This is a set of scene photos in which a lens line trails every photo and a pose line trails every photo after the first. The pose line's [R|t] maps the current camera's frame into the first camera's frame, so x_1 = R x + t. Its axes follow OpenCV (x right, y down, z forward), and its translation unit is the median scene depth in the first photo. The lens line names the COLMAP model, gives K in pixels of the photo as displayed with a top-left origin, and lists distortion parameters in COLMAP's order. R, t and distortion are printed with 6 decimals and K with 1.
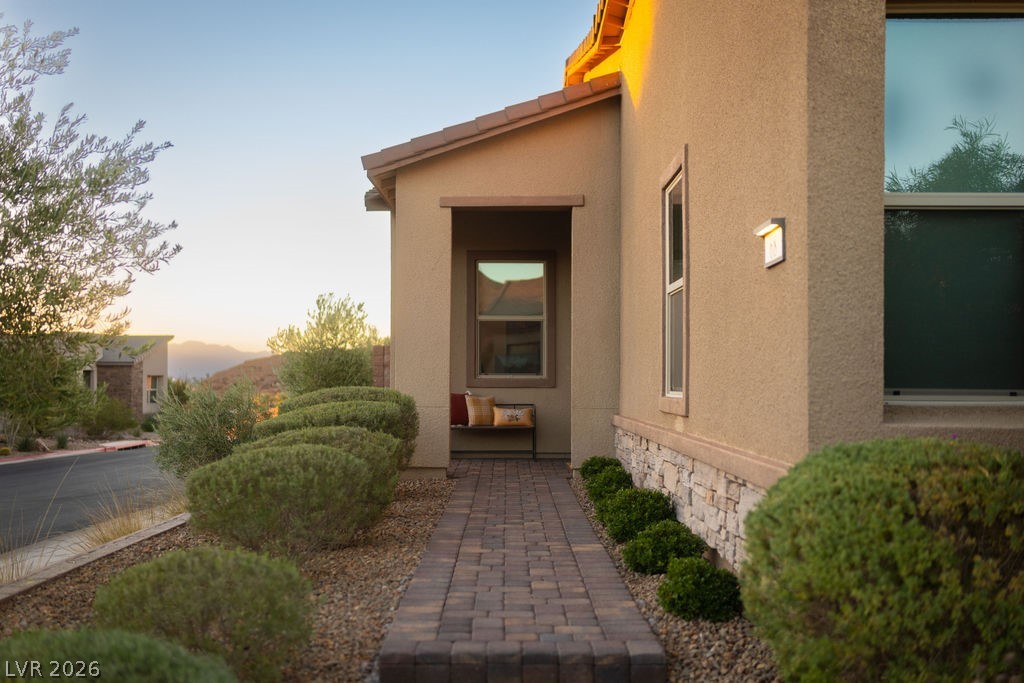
lens RADIAL K [[1019.4, 0, 509.7], [0, 1019.4, 368.2], [0, 0, 1]] dist [-0.003169, 0.001344]
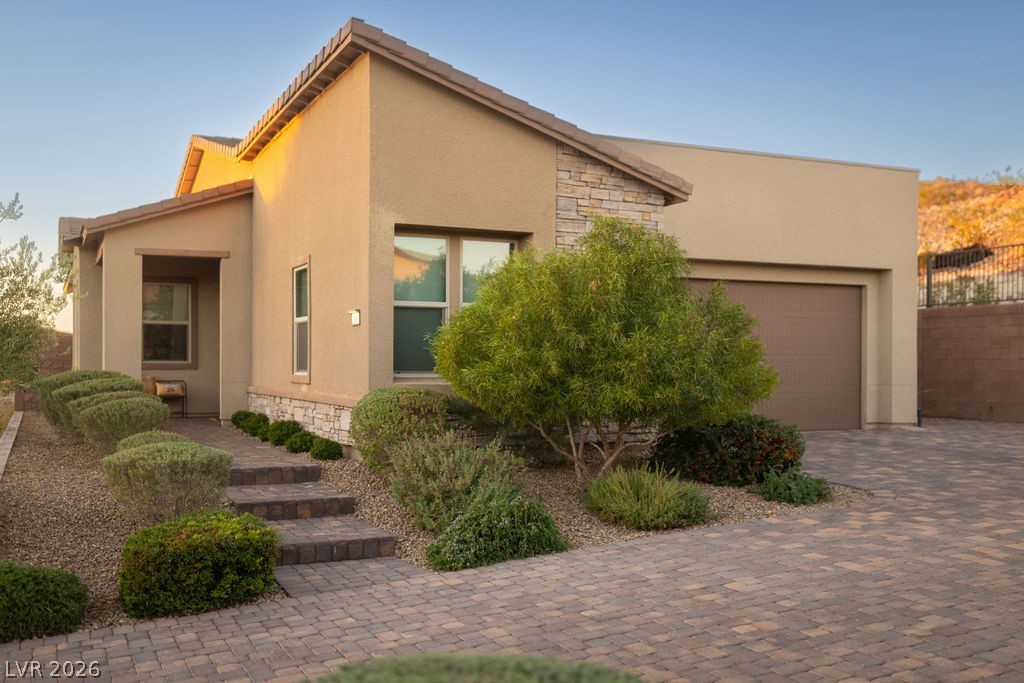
lens RADIAL K [[1019.4, 0, 509.7], [0, 1019.4, 368.2], [0, 0, 1]] dist [-0.003169, 0.001344]
pose [[0.904942, -0.002199, 0.425529, -0.326680], [-0.006550, 0.999796, 0.019097, -0.026436], [-0.425485, -0.020069, 0.904743, -1.015050]]
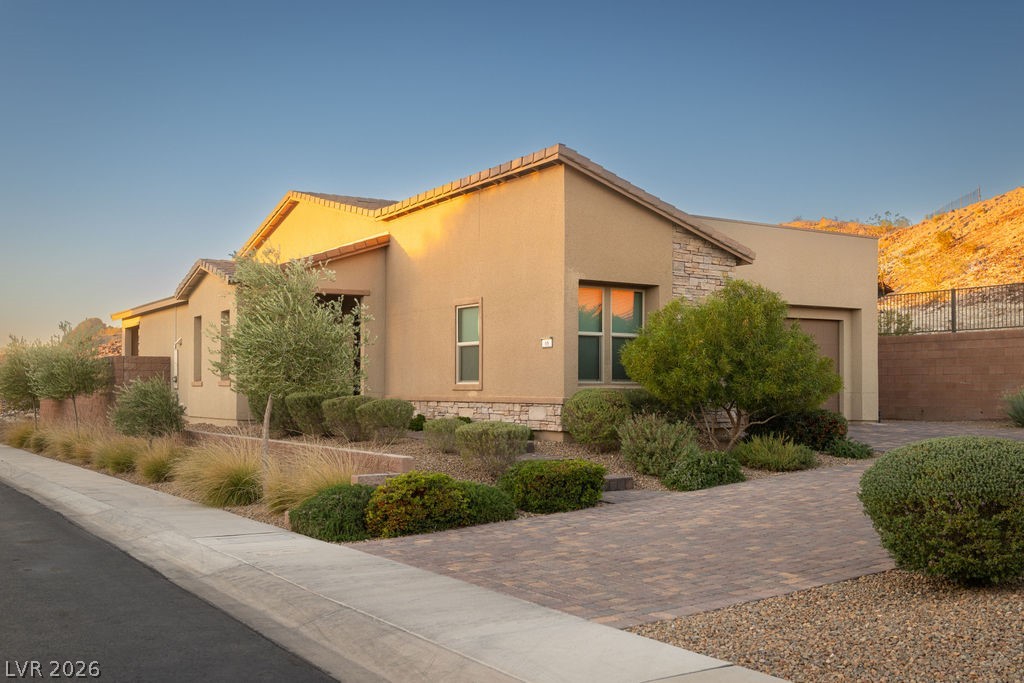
lens RADIAL K [[1040.6, 0, 509.9], [0, 1040.6, 376.8], [0, 0, 1]] dist [0.013399, 0.002425]
pose [[0.840679, 0.004235, 0.541516, -1.284793], [-0.006124, 0.999980, 0.001686, 0.003298], [-0.541498, -0.004734, 0.840688, -1.453069]]
